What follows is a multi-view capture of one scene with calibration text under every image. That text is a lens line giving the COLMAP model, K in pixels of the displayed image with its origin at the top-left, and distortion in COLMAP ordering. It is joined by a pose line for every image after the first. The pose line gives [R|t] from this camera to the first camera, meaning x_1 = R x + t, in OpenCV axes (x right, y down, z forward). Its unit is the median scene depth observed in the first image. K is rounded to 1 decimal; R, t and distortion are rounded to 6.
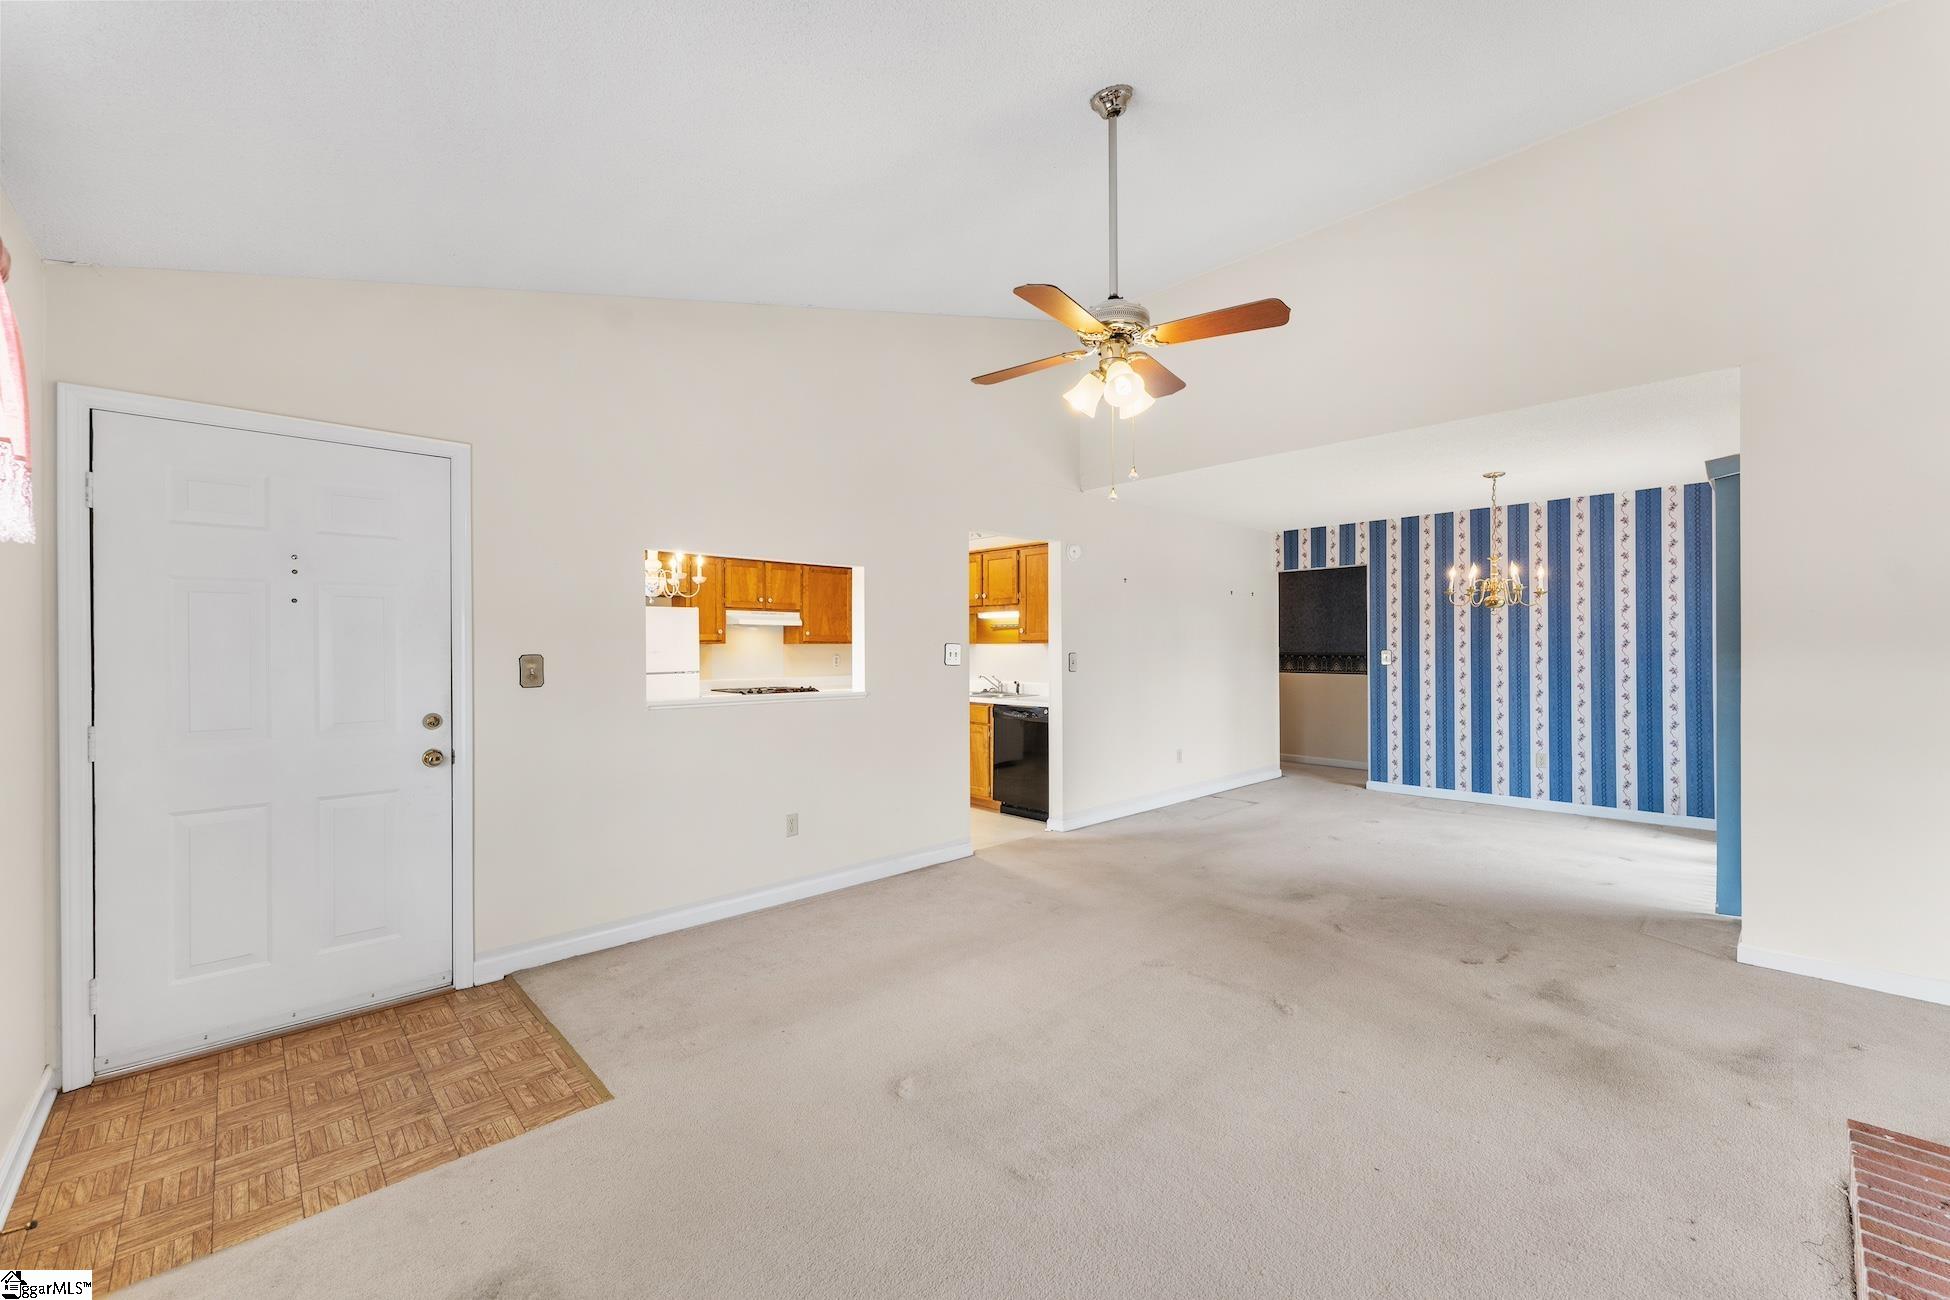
lens RADIAL K [[768.4, 0, 975.0], [0, 768.4, 650.0], [0, 0, 1]] dist [-0.000702, -0.000039]
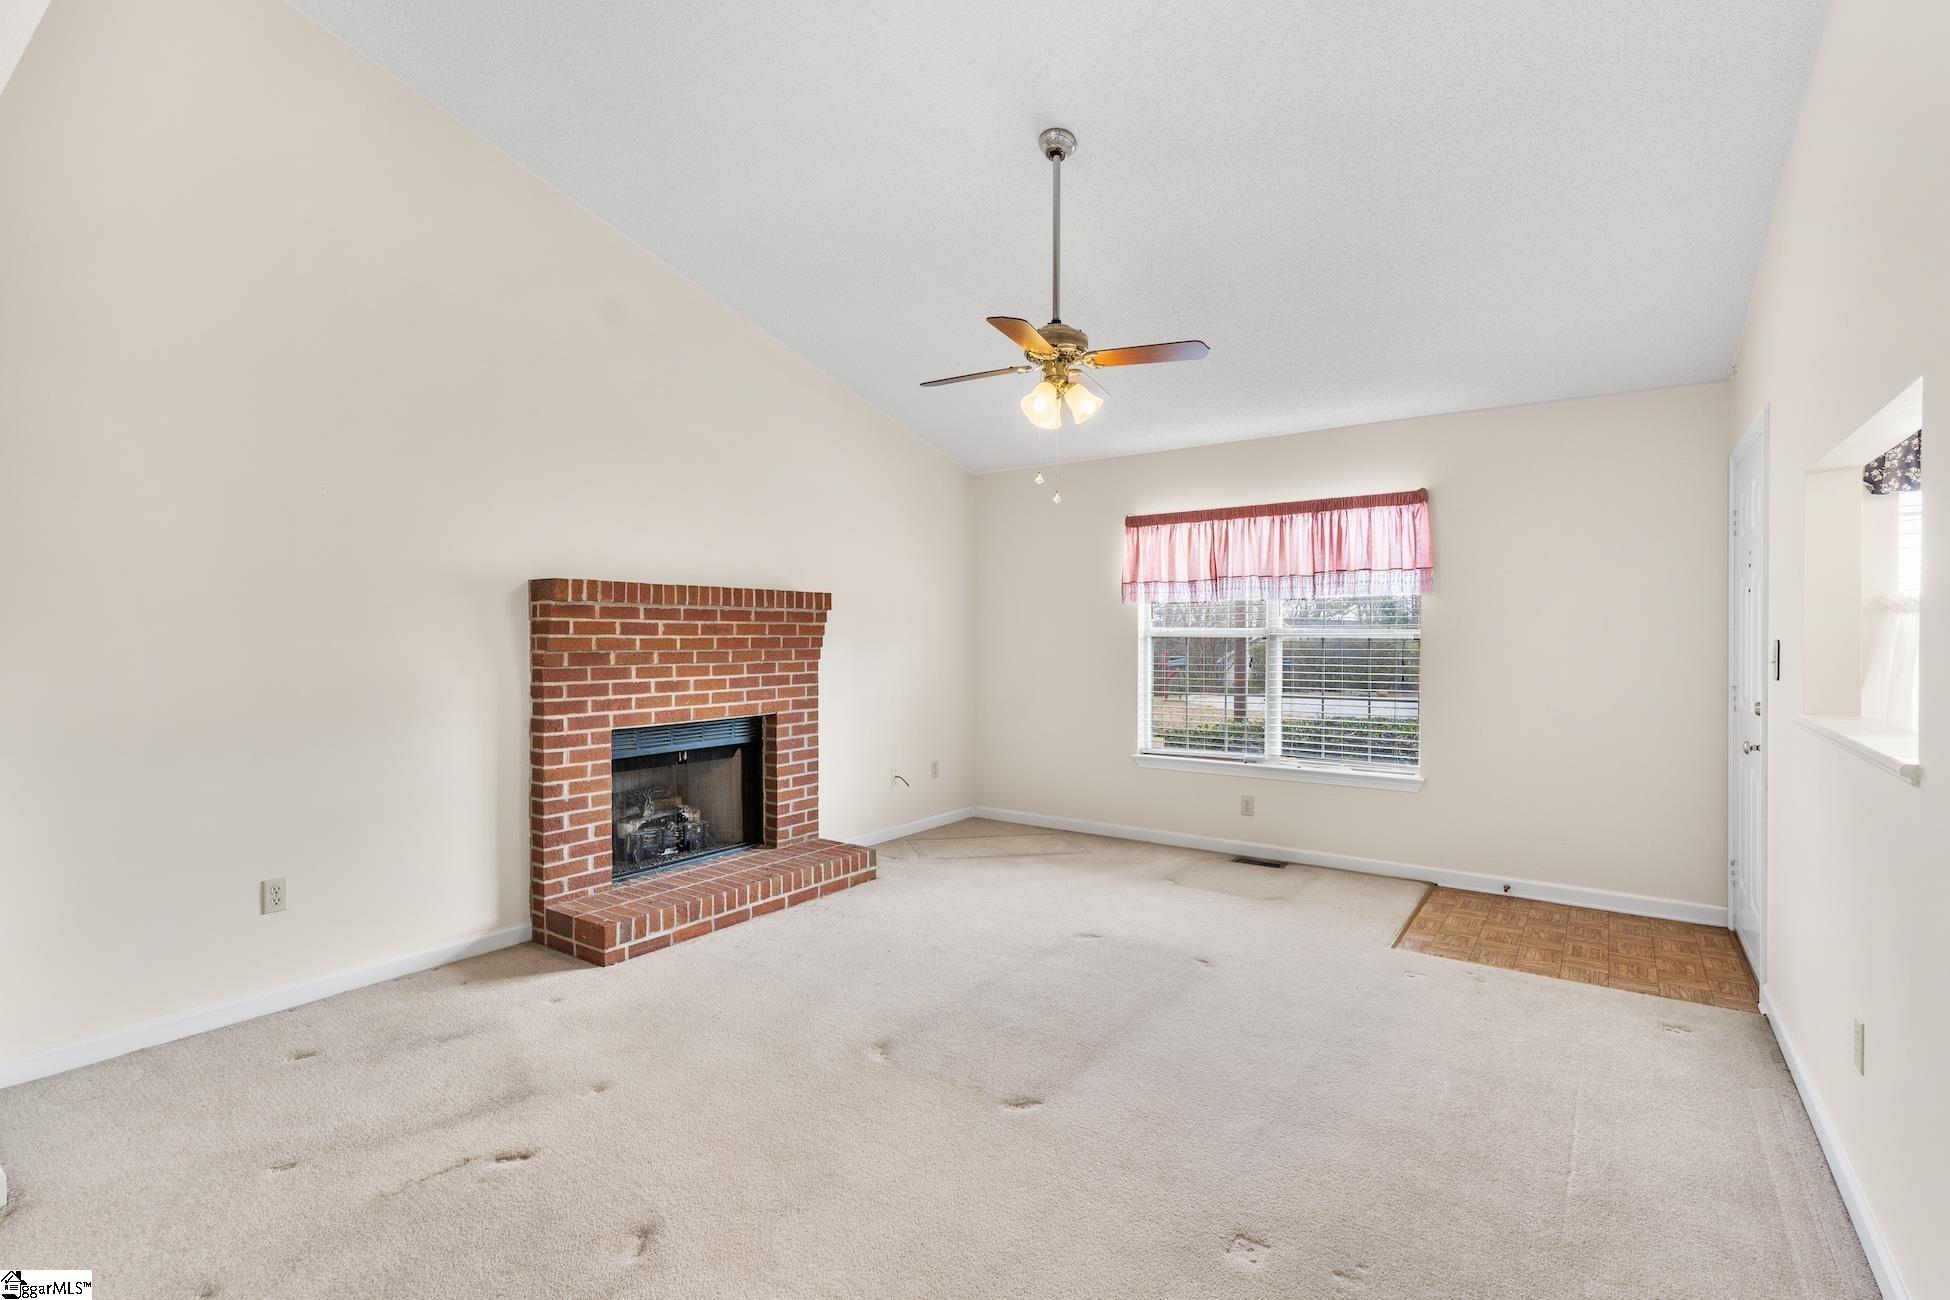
lens RADIAL K [[898.0, 0, 973.5], [0, 898.0, 646.3], [0, 0, 1]] dist [0.001945, 0.000069]
pose [[-0.981432, 0.004144, -0.191763, 0.201473], [0.002241, 0.999946, 0.010144, -0.001657], [0.191795, 0.009526, -0.981389, 0.823387]]
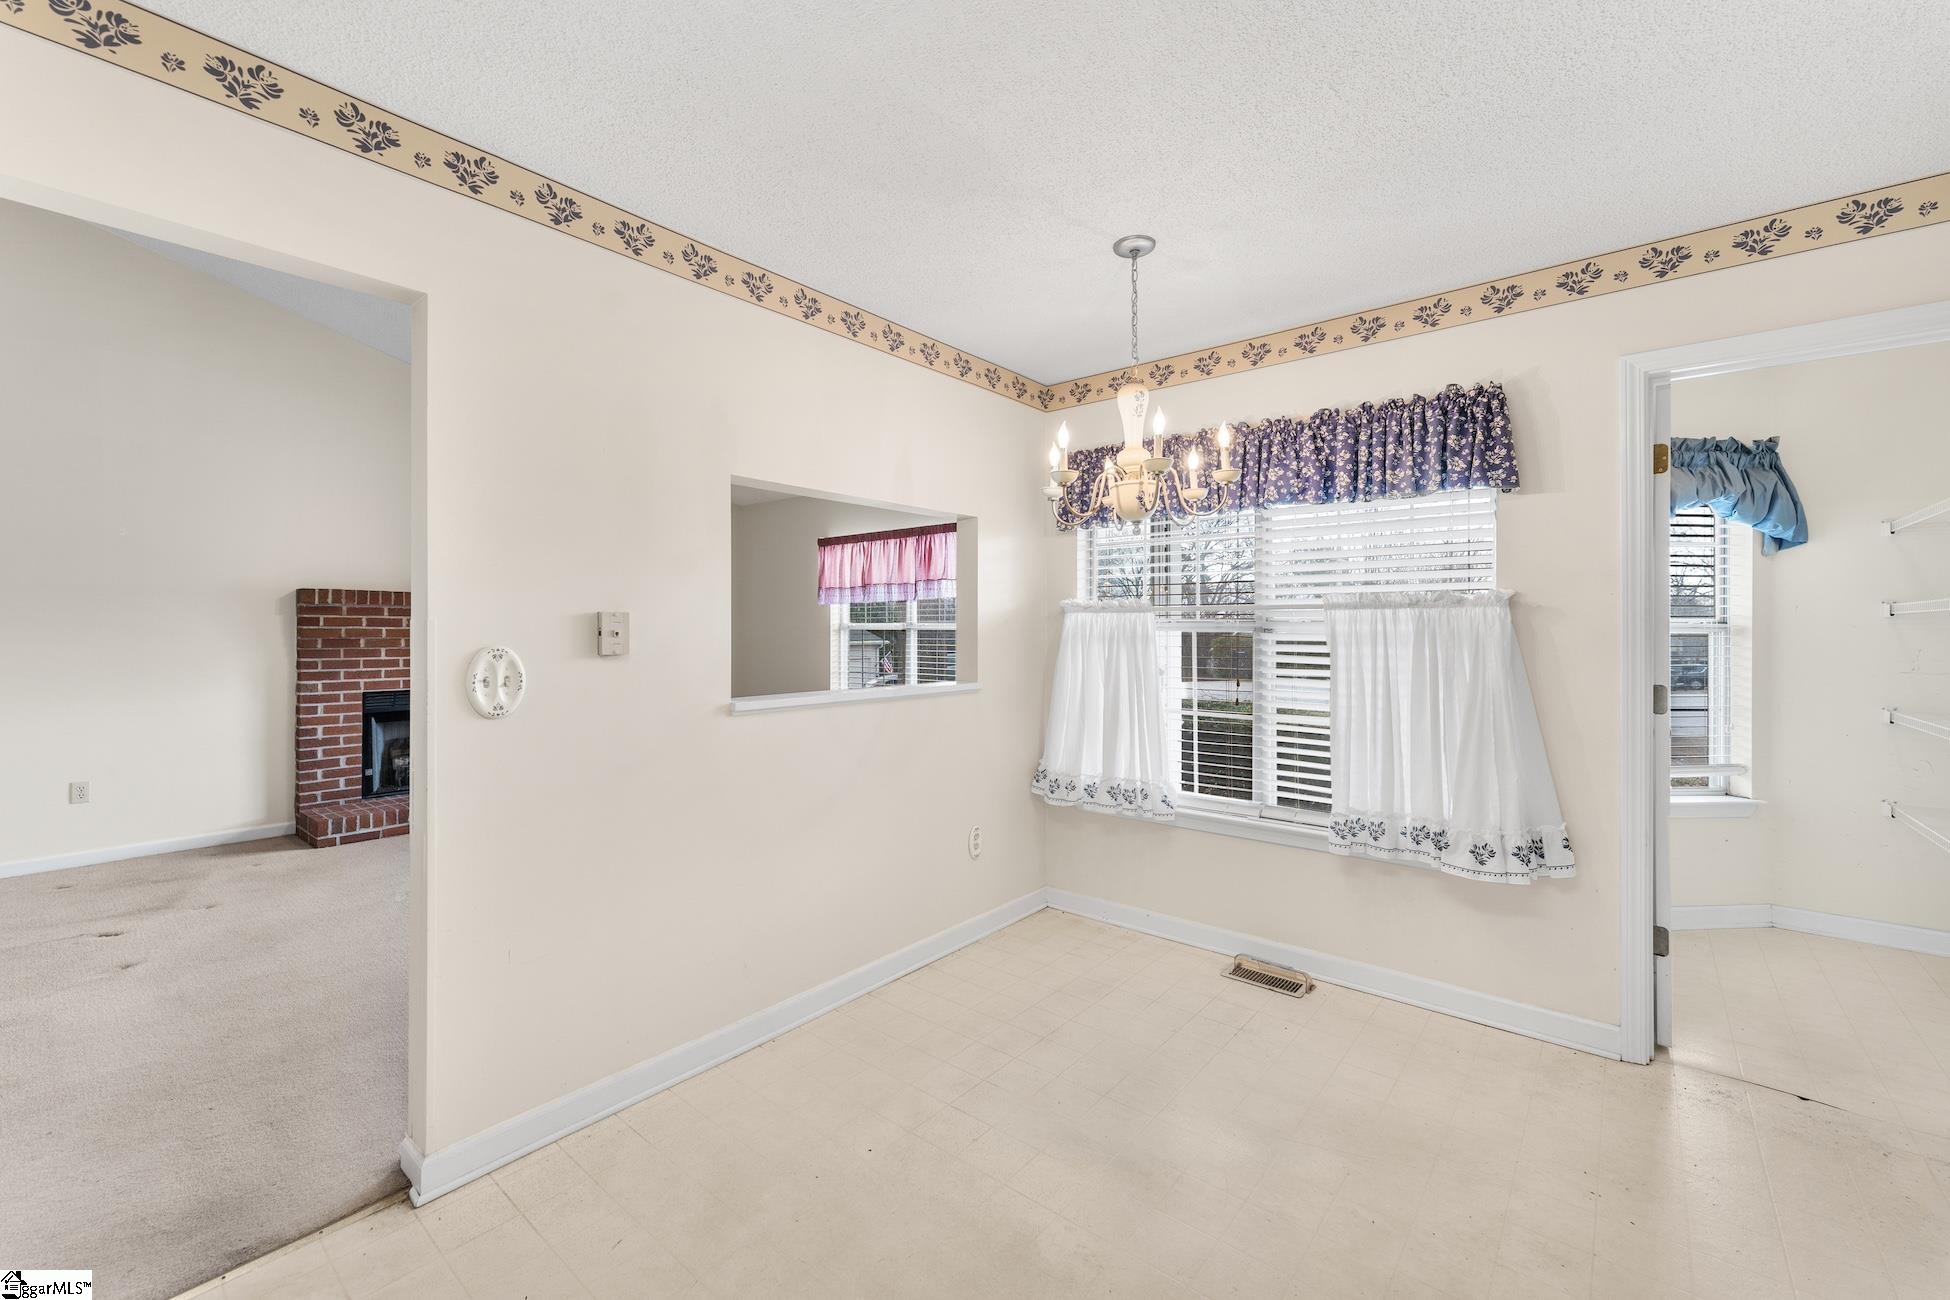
lens RADIAL K [[800.5, 0, 953.5], [0, 800.5, 633.1], [0, 0, 1]] dist [0.016826, 0.000121]
pose [[-0.994779, -0.001388, -0.102039, -0.166296], [-0.001823, 0.999990, 0.004170, -0.001852], [0.102032, 0.004335, -0.994772, 1.027043]]
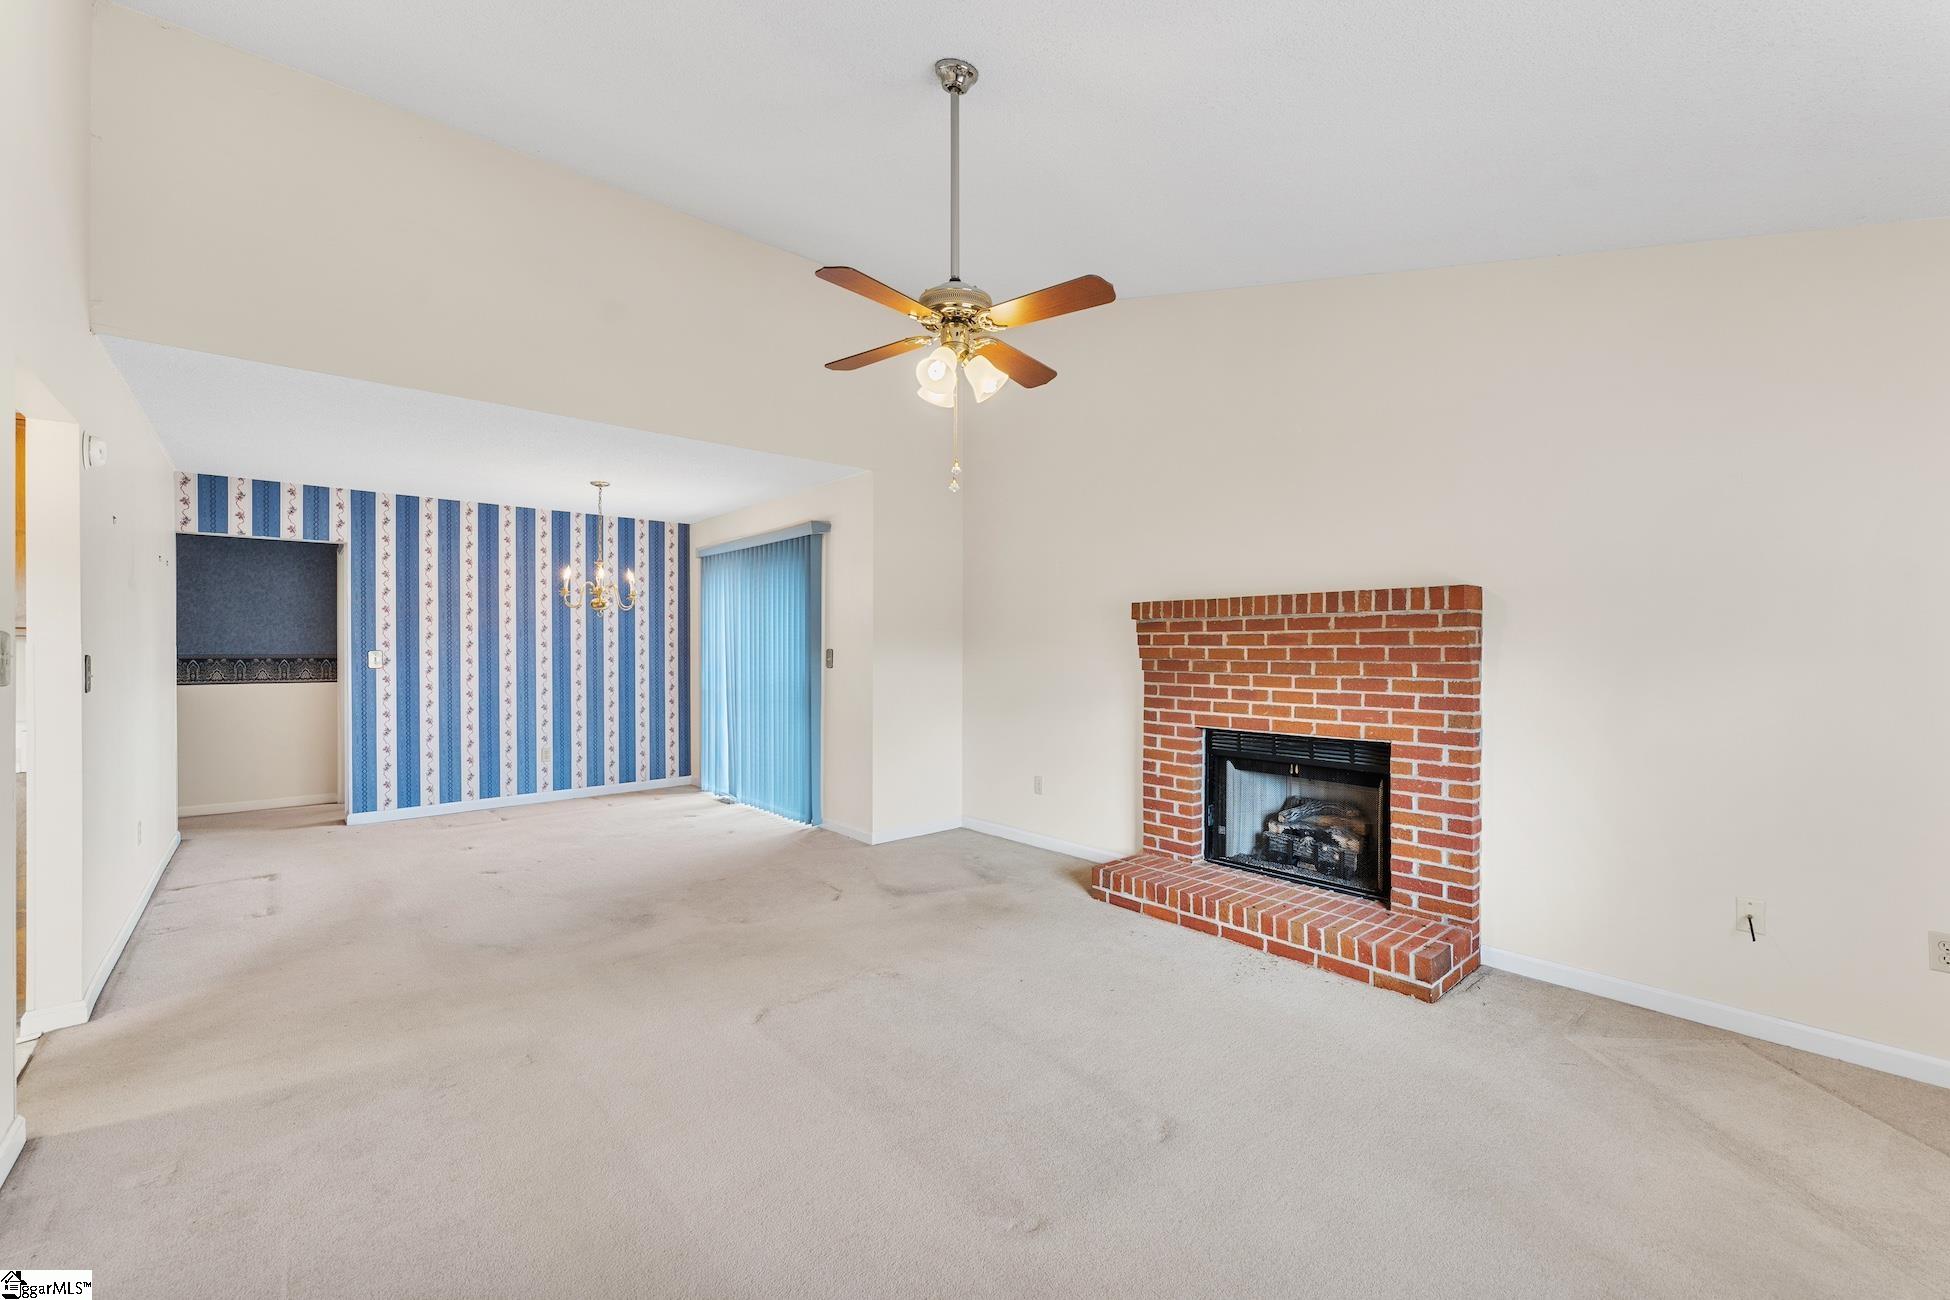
lens RADIAL K [[788.4, 0, 975.0], [0, 788.4, 650.0], [0, 0, 1]] dist [-0.000503, 0.000384]
pose [[0.037752, -0.001384, 0.999286, -0.295724], [0.000592, 0.999999, 0.001363, -0.001192], [-0.999287, 0.000540, 0.037752, 0.336672]]
